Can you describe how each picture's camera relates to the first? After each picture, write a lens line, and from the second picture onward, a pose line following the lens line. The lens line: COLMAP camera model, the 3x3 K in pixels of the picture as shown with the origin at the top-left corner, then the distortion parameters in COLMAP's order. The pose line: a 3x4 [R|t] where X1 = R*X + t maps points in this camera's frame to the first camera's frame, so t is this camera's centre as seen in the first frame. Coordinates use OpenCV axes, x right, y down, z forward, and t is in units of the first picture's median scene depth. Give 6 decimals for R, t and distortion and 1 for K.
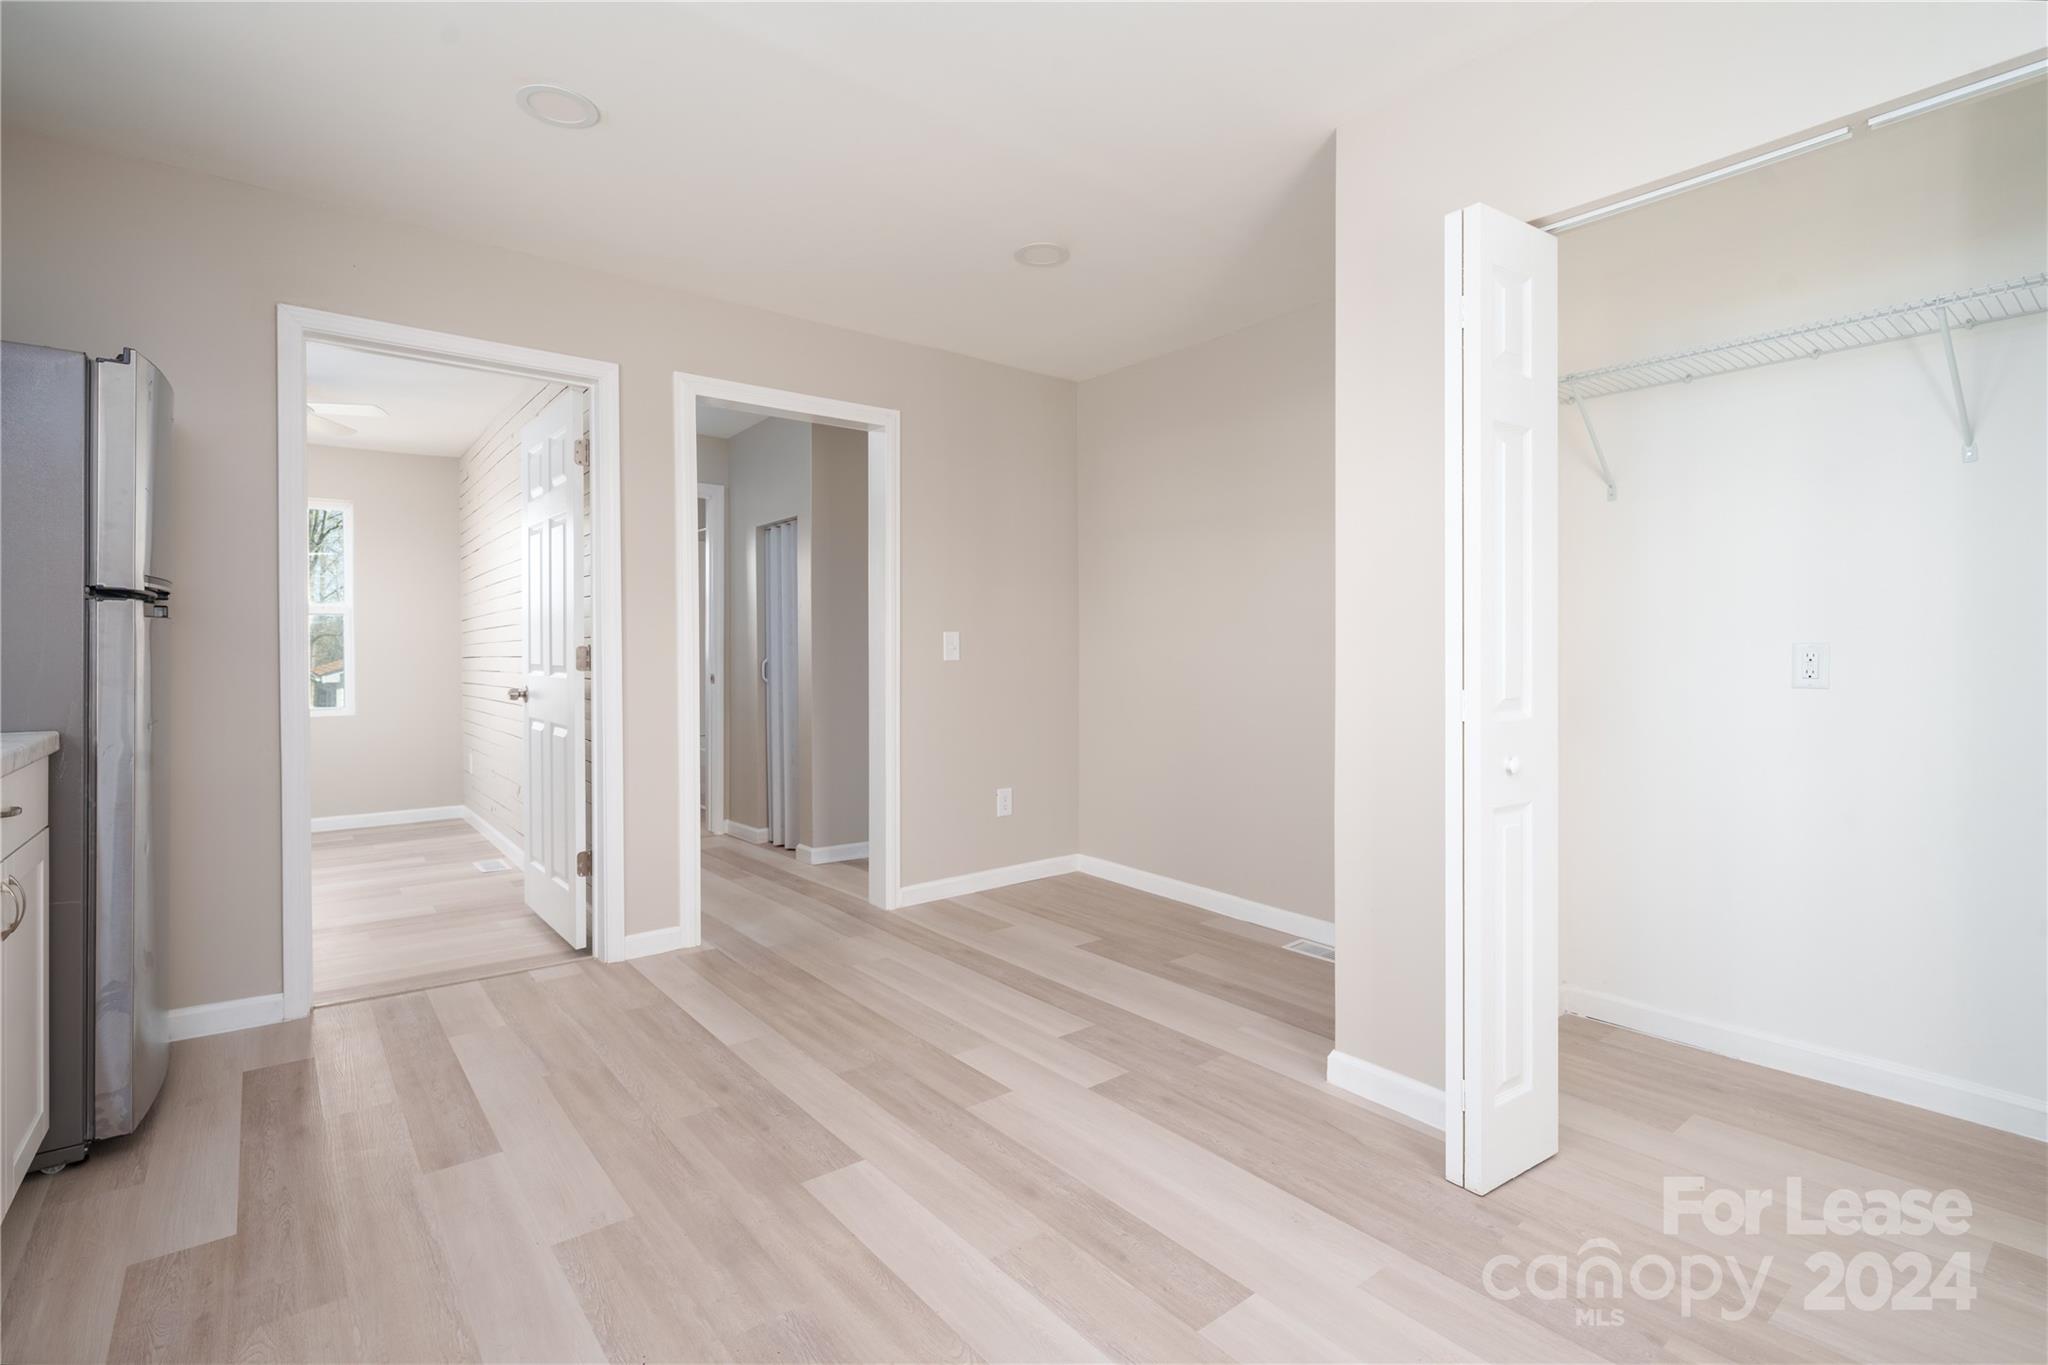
lens RADIAL K [[942.6, 0, 1016.8], [0, 942.6, 666.7], [0, 0, 1]] dist [-0.000466, 0.000023]
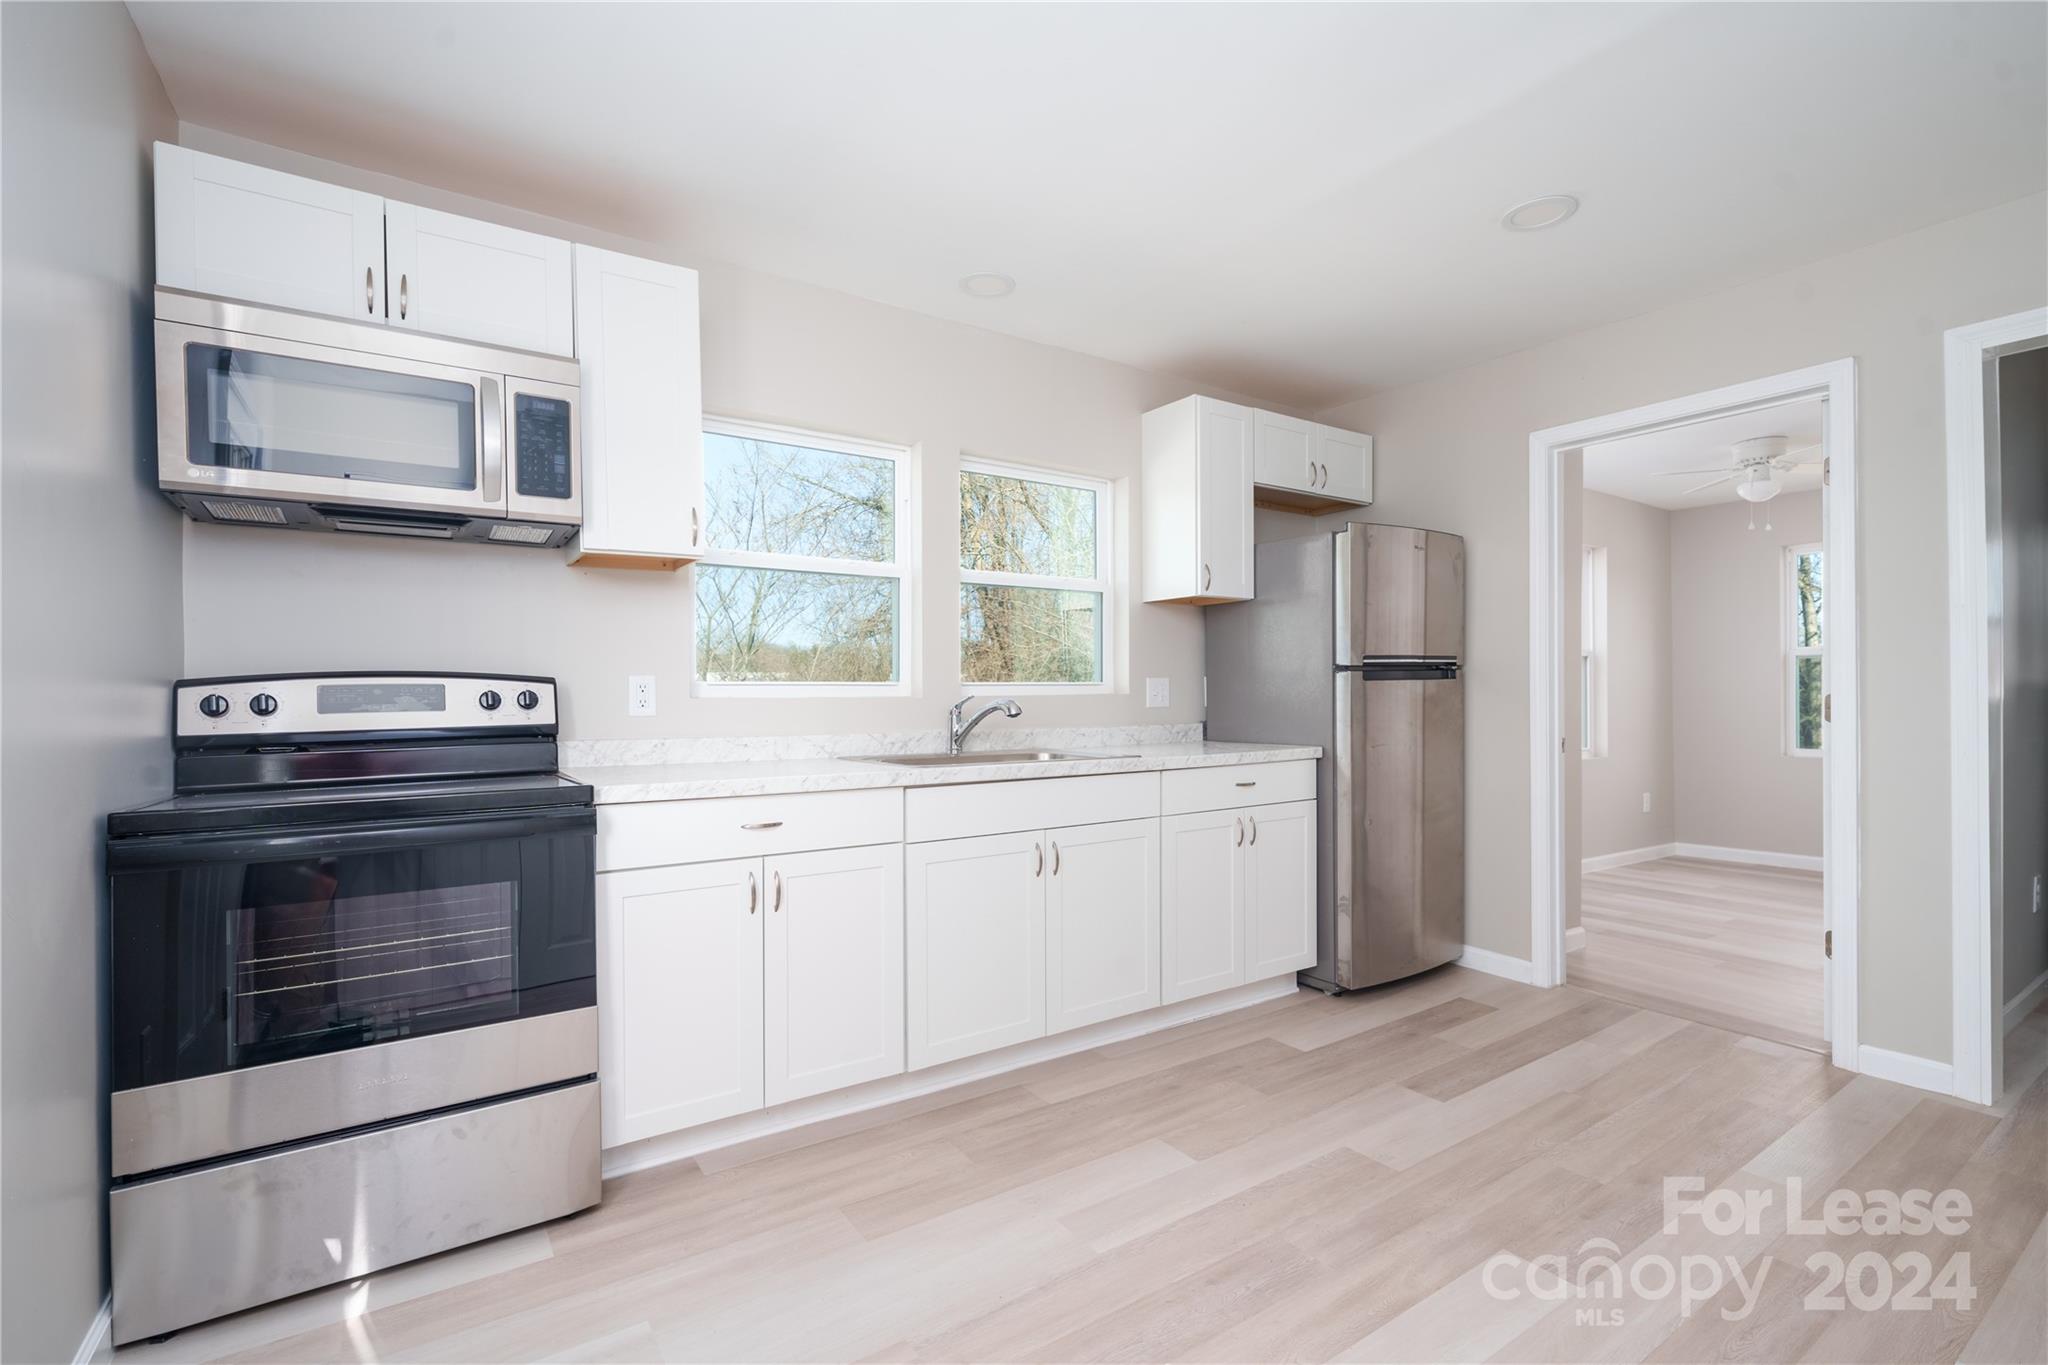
lens RADIAL K [[909.5, 0, 1019.4], [0, 909.5, 688.0], [0, 0, 1]] dist [-0.000039, -0.000019]
pose [[-0.078693, -0.004286, -0.996890, 0.764169], [-0.003999, 0.999984, -0.003984, -0.034570], [0.996891, 0.003673, -0.078709, 0.566056]]
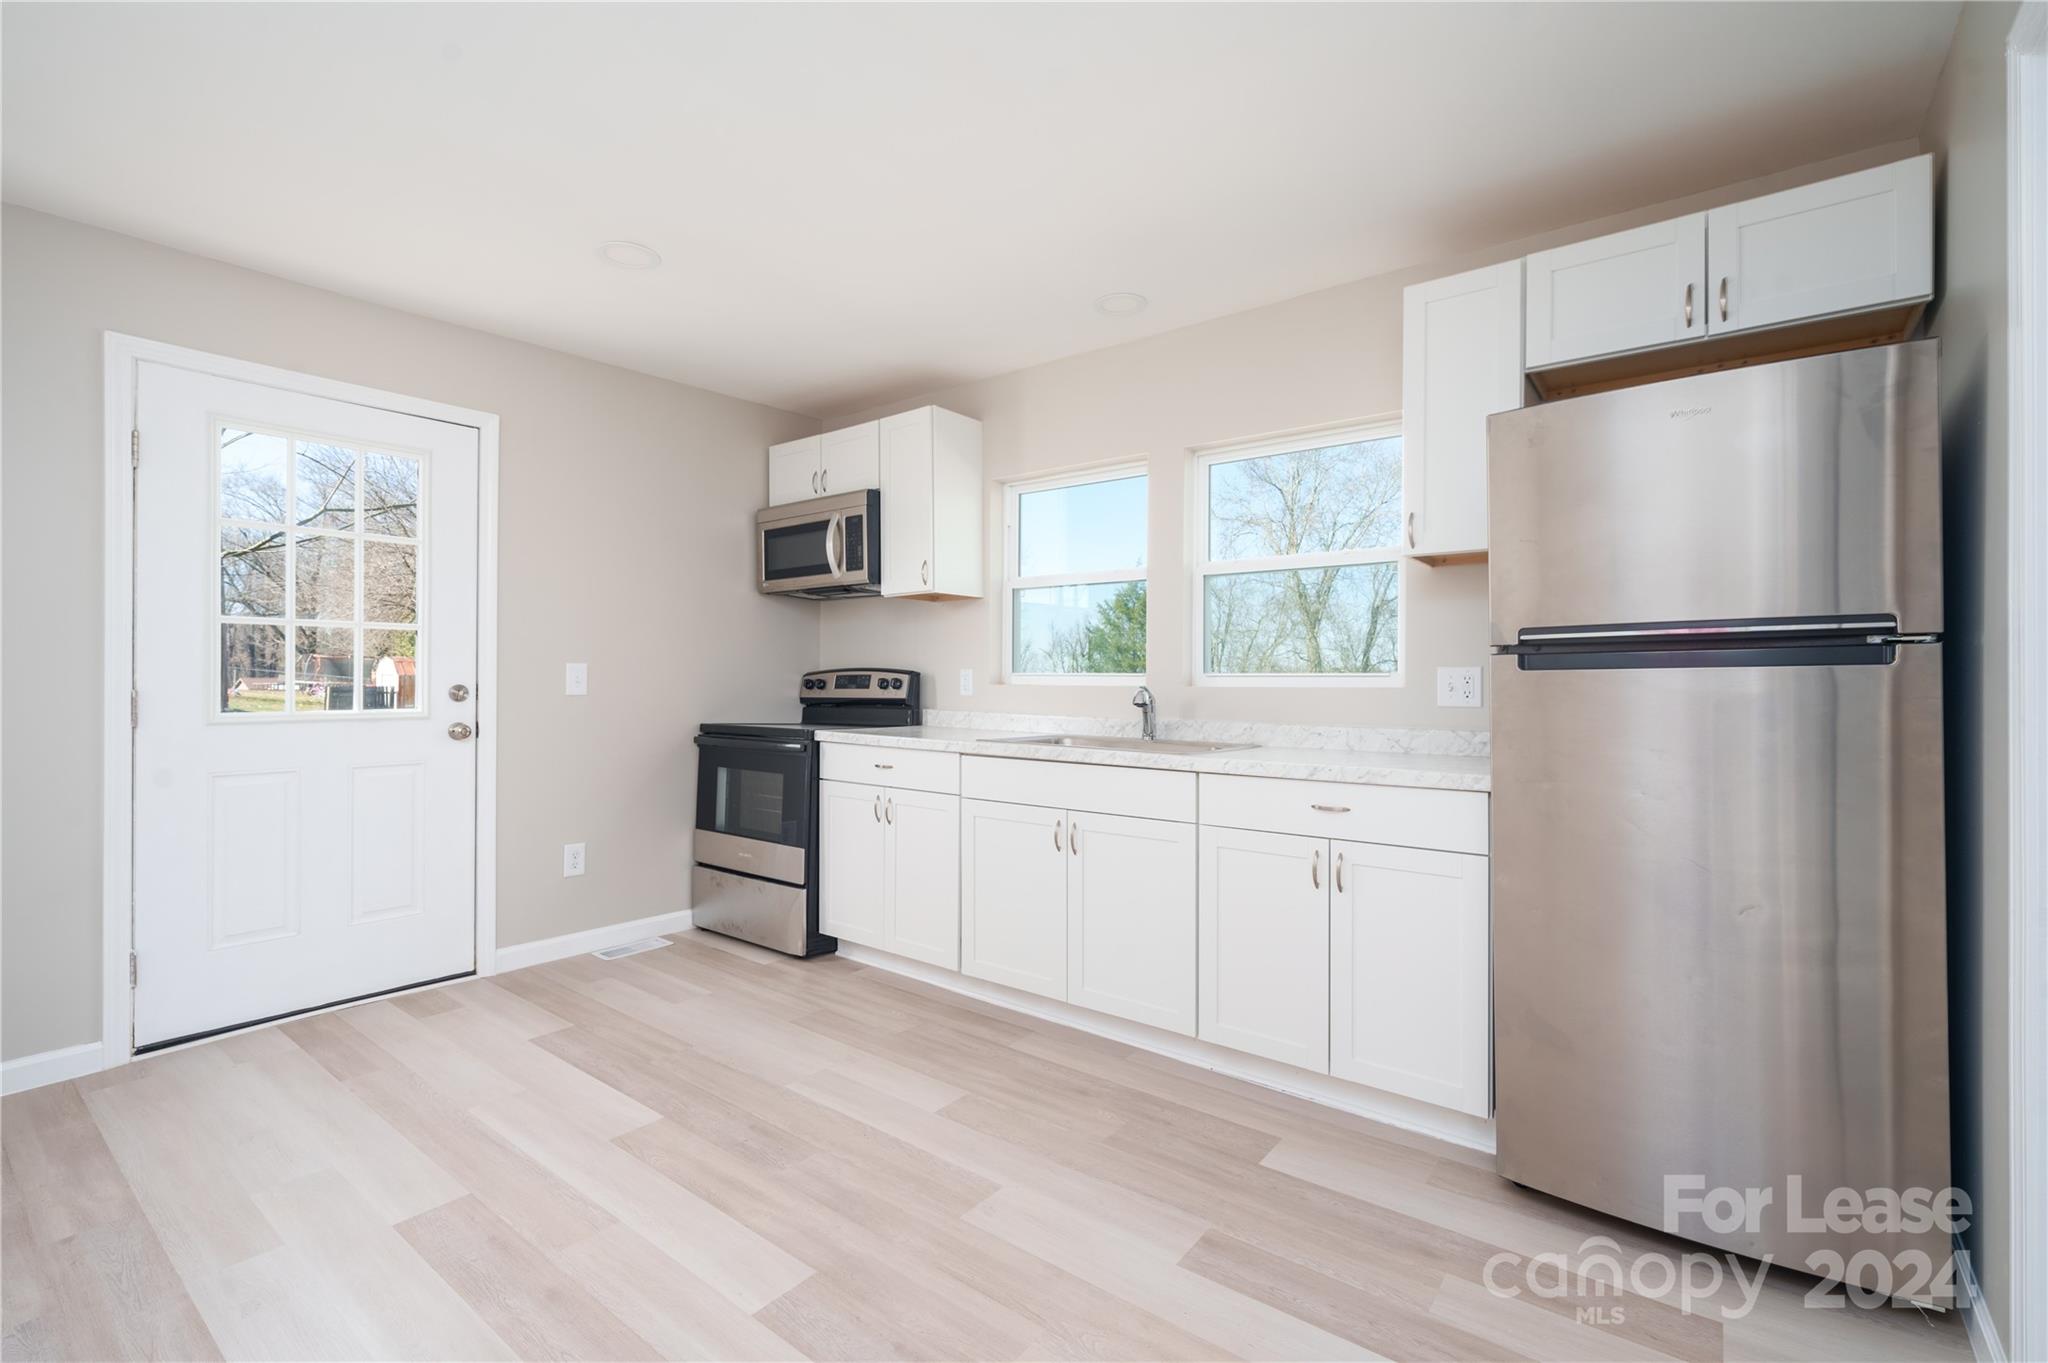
lens RADIAL K [[886.6, 0, 1030.9], [0, 886.6, 675.1], [0, 0, 1]] dist [-0.000915, -0.000256]
pose [[-0.967846, -0.008335, -0.251406, -0.208613], [-0.009365, 0.999952, 0.002898, -0.049694], [0.251370, 0.005159, -0.967877, 1.902187]]
